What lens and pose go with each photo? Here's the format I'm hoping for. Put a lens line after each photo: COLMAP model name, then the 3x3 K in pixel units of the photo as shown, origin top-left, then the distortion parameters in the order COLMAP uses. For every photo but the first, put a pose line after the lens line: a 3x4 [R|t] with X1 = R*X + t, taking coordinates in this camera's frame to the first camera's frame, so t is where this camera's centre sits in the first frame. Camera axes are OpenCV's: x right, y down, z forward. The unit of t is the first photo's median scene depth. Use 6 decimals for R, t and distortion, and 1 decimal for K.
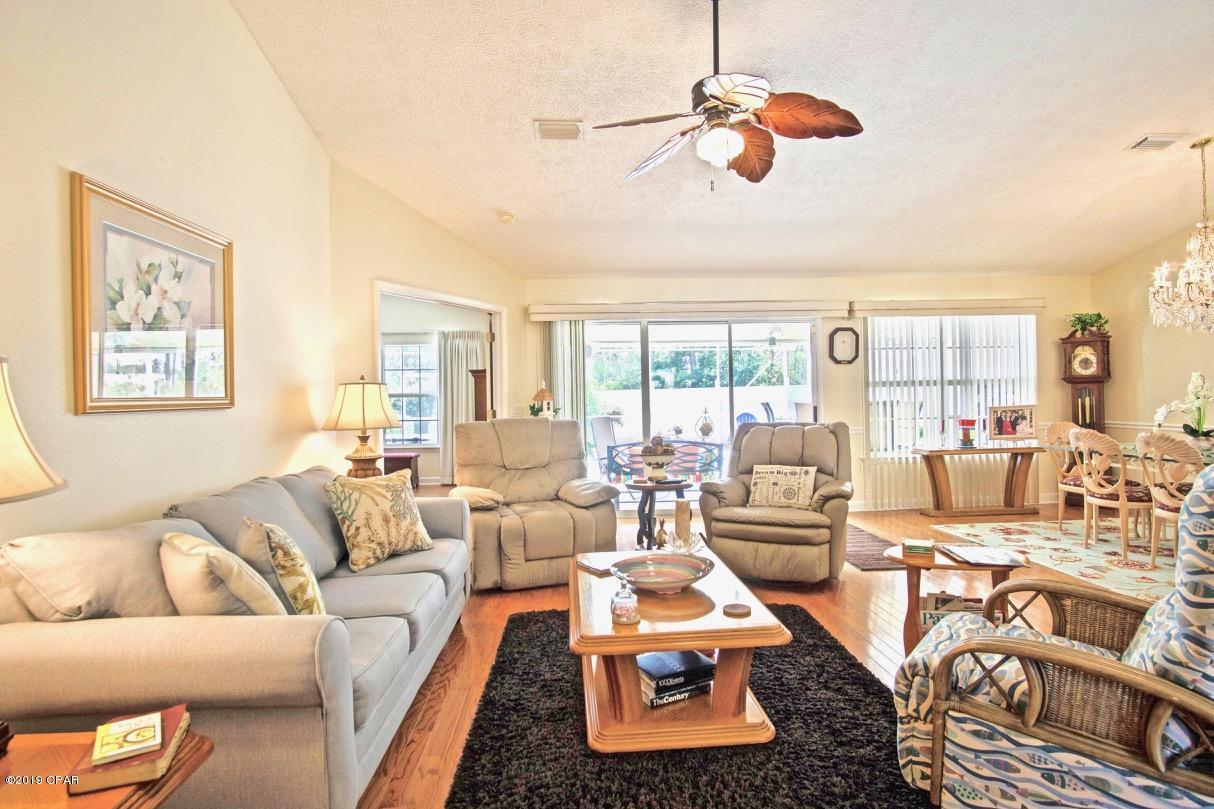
lens RADIAL K [[648.0, 0, 610.2], [0, 648.0, 398.1], [0, 0, 1]] dist [-0.031311, 0.002041]
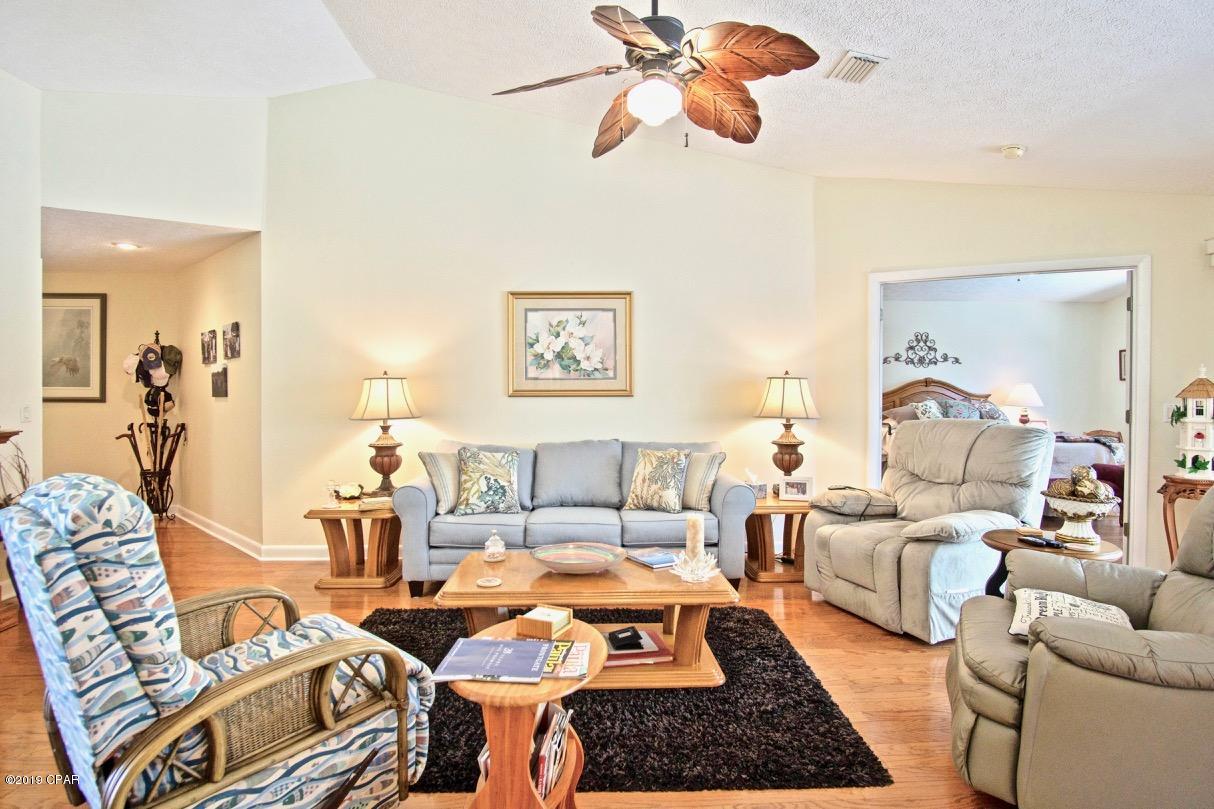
lens RADIAL K [[648.0, 0, 610.2], [0, 648.0, 398.1], [0, 0, 1]] dist [-0.031311, 0.002041]
pose [[-0.020086, 0.028509, -0.999392, 0.997780], [-0.002780, 0.999588, 0.028570, -0.024023], [0.999794, 0.003352, -0.019998, 0.932771]]
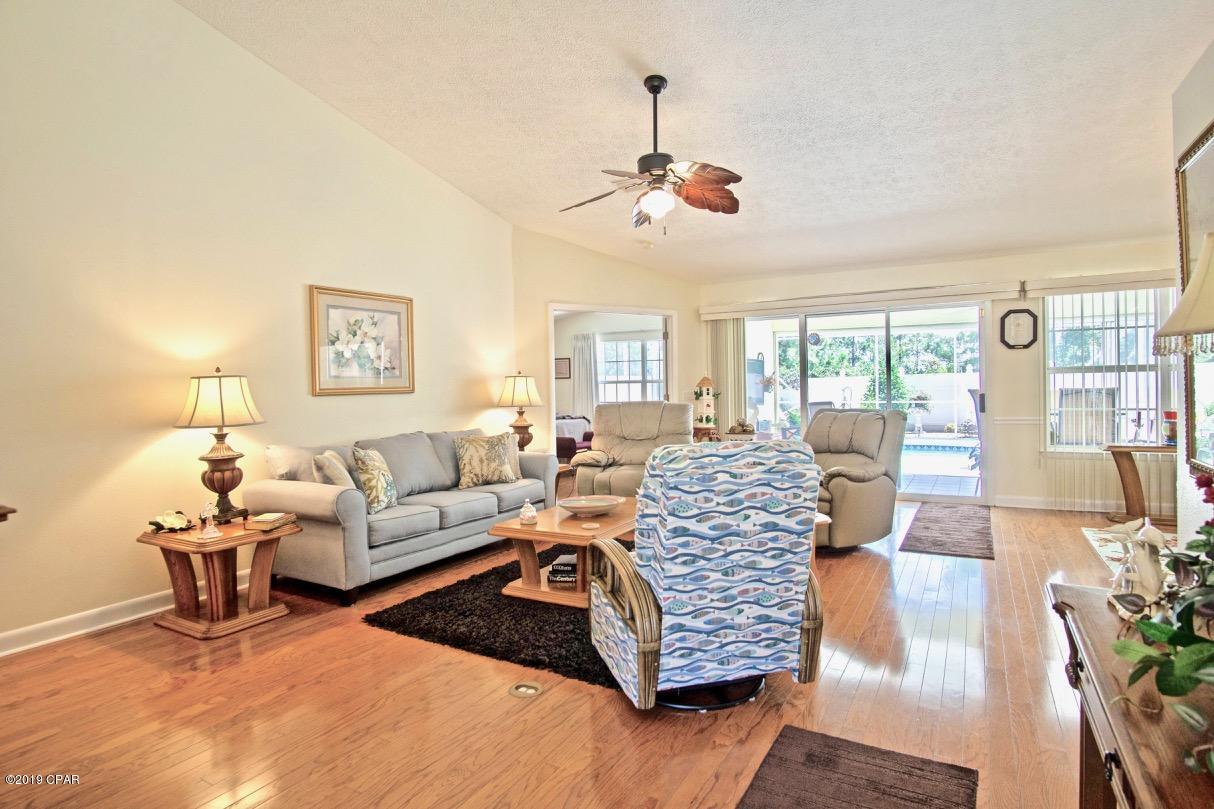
lens RADIAL K [[648.0, 0, 610.2], [0, 648.0, 398.1], [0, 0, 1]] dist [-0.031311, 0.002041]
pose [[0.838185, 0.013351, -0.545223, 0.811723], [0.001528, 0.999639, 0.026827, -0.016007], [0.545384, -0.023320, 0.837862, -0.200911]]
